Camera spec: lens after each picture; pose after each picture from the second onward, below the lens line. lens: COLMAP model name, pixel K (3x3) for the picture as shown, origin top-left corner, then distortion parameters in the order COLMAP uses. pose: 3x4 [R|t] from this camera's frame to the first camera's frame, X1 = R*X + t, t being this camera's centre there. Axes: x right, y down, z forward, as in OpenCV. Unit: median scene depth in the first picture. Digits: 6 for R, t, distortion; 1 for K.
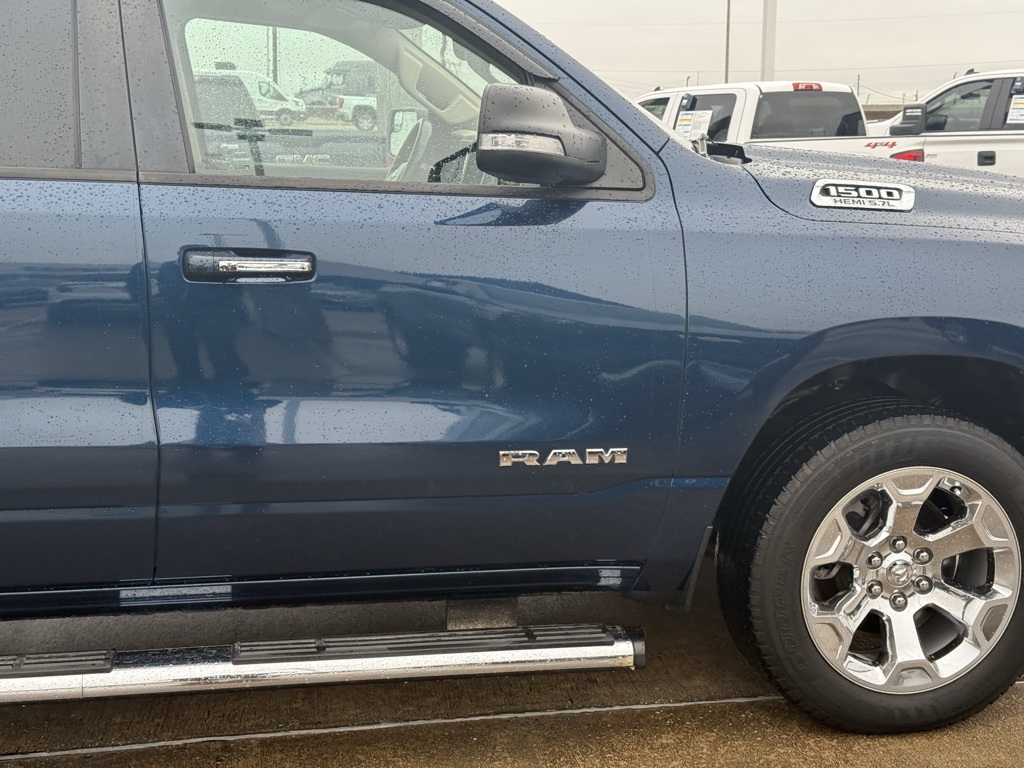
lens RADIAL K [[1406.9, 0, 512.0], [0, 1406.9, 384.0], [0, 0, 1]] dist [0.155137, -0.133760]
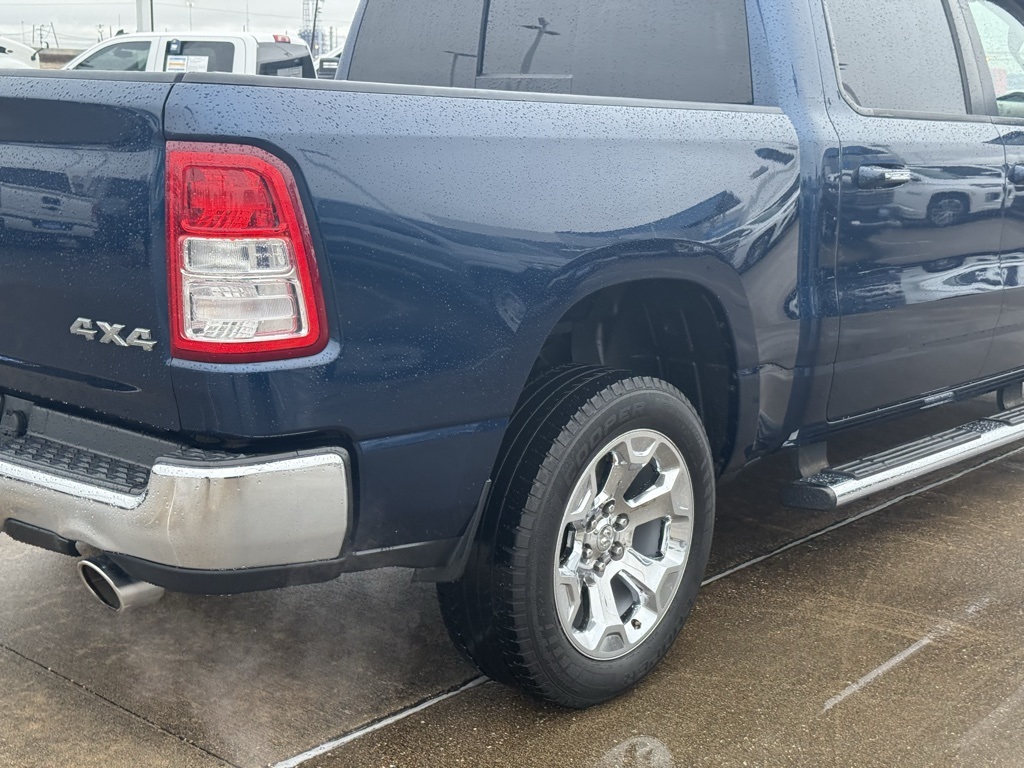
lens RADIAL K [[1432.2, 0, 506.9], [0, 1432.2, 380.7], [0, 0, 1]] dist [0.146483, -0.042467]
pose [[0.790094, -0.109462, 0.603134, -1.464713], [0.089964, 0.993979, 0.062545, -0.003854], [-0.606348, 0.004844, 0.795184, 0.035082]]
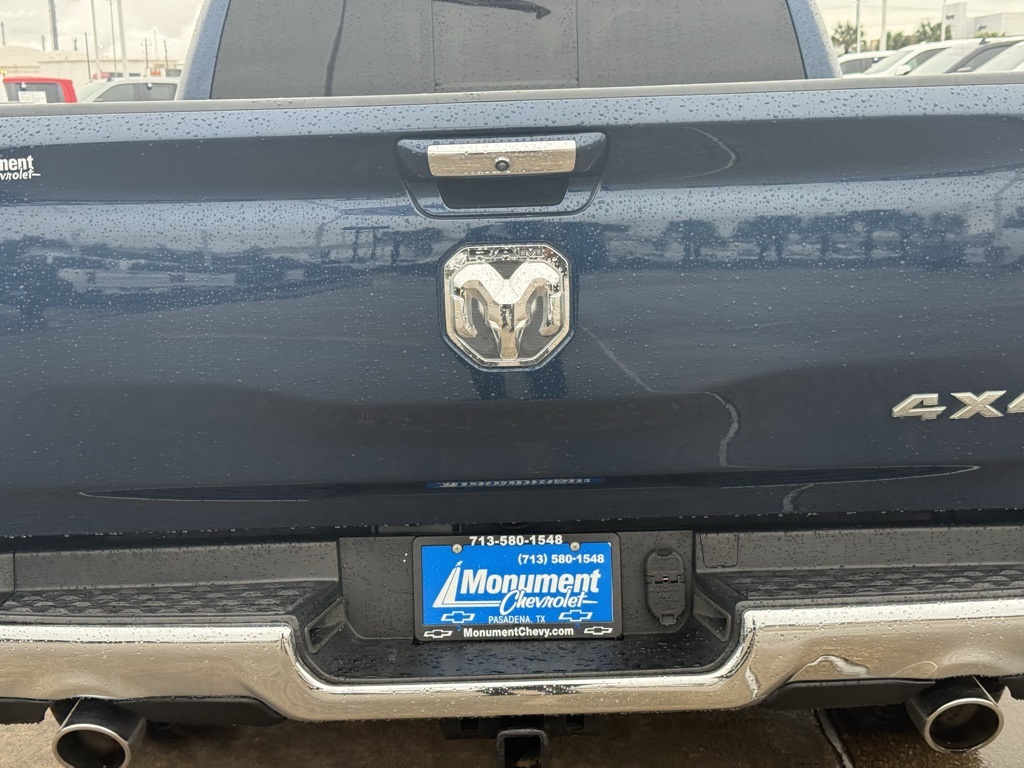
lens RADIAL K [[1427.9, 0, 494.4], [0, 1427.9, 364.0], [0, 0, 1]] dist [0.156329, -0.070108]
pose [[0.199588, -0.187311, 0.961810, -1.788479], [0.201280, 0.968465, 0.146839, -0.147541], [-0.958984, 0.164286, 0.230996, 0.835885]]
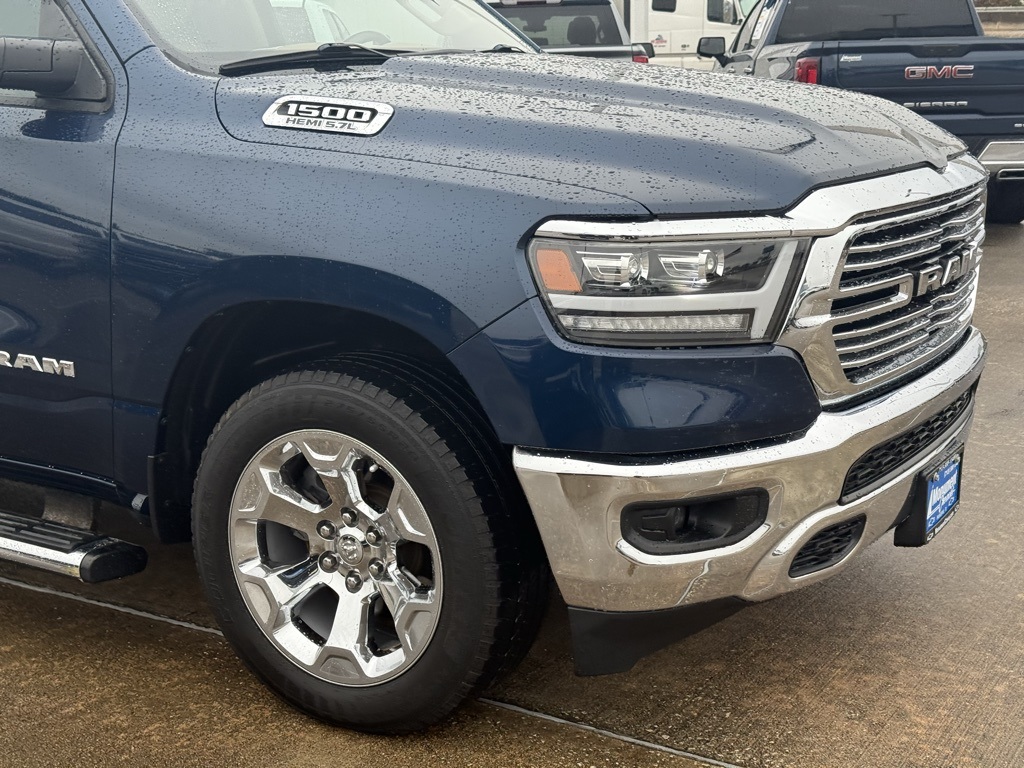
lens RADIAL K [[1406.9, 0, 512.0], [0, 1406.9, 384.0], [0, 0, 1]] dist [0.155137, -0.133760]
pose [[0.747098, 0.140421, -0.649712, 0.908706], [-0.103717, 0.990086, 0.094722, -0.062702], [0.656572, -0.003380, 0.754256, 0.411960]]
